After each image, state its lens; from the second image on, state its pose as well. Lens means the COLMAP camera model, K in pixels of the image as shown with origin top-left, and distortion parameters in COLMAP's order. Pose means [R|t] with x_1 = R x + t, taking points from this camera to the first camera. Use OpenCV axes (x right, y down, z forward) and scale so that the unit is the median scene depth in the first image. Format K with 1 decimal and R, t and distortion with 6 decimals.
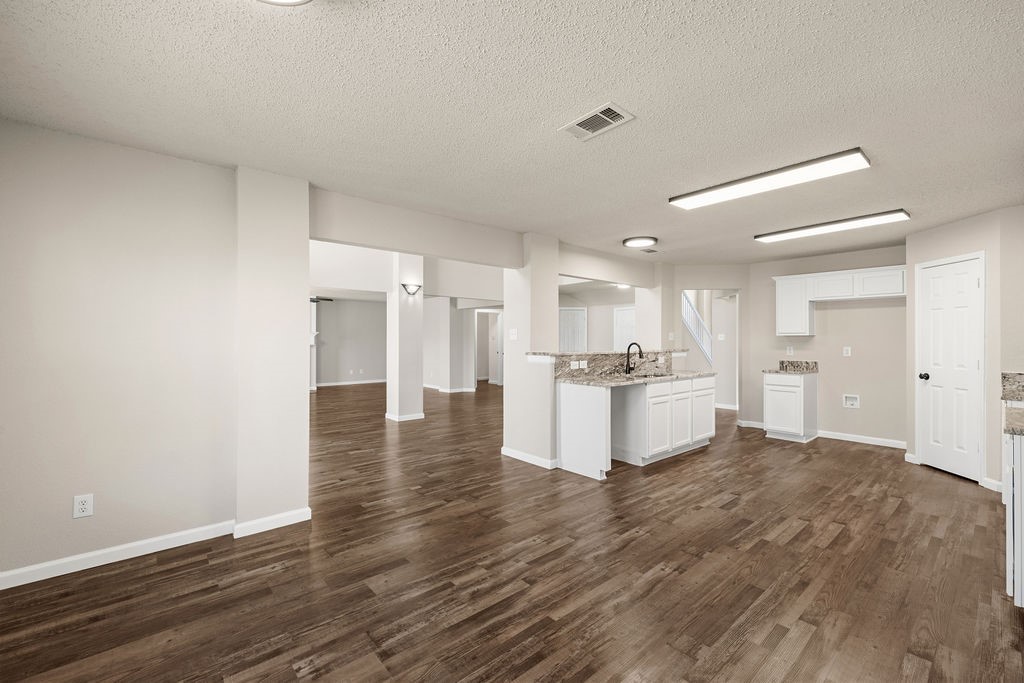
lens RADIAL K [[429.3, 0, 511.4], [0, 429.3, 340.8], [0, 0, 1]] dist [0.000199, 0.000079]
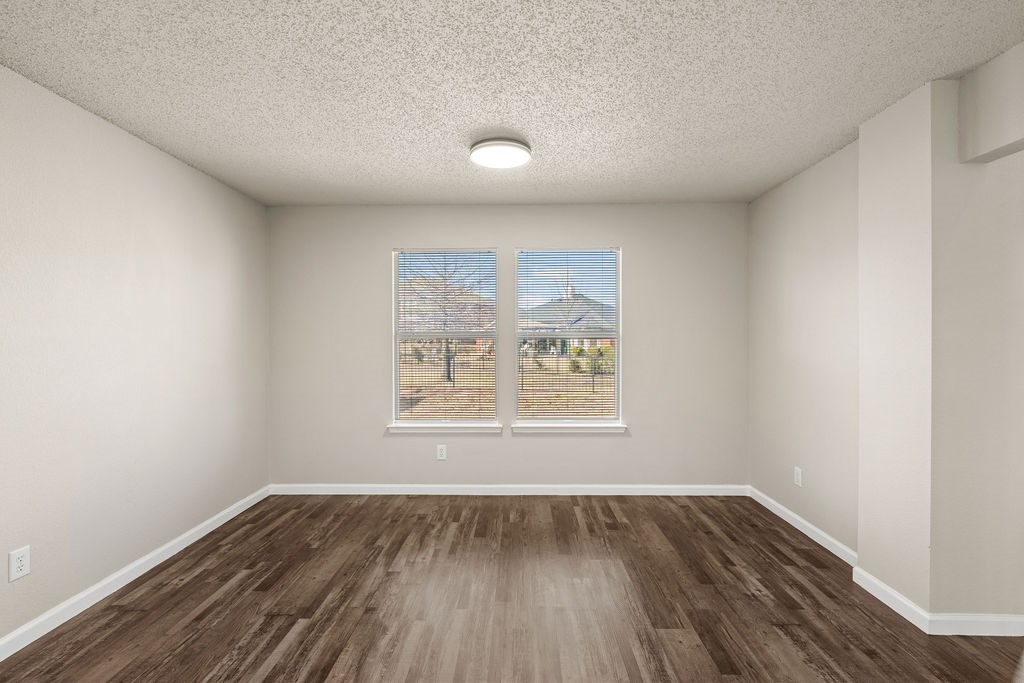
lens RADIAL K [[461.7, 0, 511.2], [0, 461.7, 341.8], [0, 0, 1]] dist [0.001302, -0.000116]
pose [[-0.666261, -0.001230, -0.745718, 0.527442], [-0.002423, 0.999997, 0.000515, 0.000533], [0.745715, 0.002150, -0.666262, 1.256452]]
